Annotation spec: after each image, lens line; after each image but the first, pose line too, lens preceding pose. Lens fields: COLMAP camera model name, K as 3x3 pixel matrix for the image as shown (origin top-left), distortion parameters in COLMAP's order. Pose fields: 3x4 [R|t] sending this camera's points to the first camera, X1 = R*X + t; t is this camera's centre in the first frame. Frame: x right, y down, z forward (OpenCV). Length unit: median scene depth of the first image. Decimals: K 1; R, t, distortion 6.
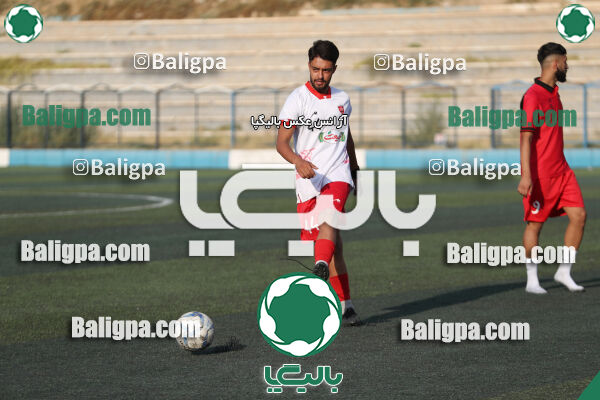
lens RADIAL K [[2360.2, 0, 299.5], [0, 2360.2, 200.8], [0, 0, 1]] dist [0.212133, 0.000000]
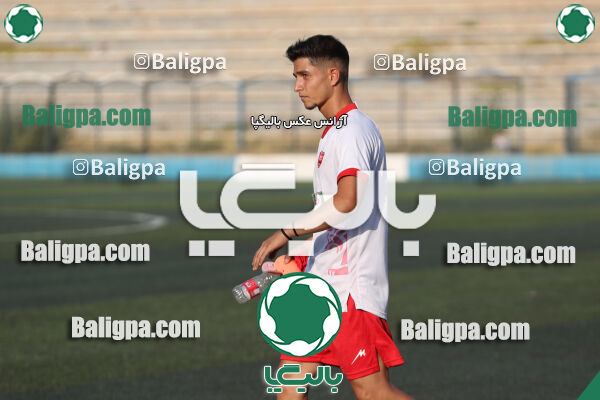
lens RADIAL K [[2360.2, 0, 302.7], [0, 2360.2, 198.1], [0, 0, 1]] dist [0.212133, 0.000000]
pose [[0.999999, 0.000212, 0.001358, -0.008296], [-0.000211, 0.999999, -0.001129, -0.006385], [-0.001358, 0.001129, 0.999998, 0.203858]]
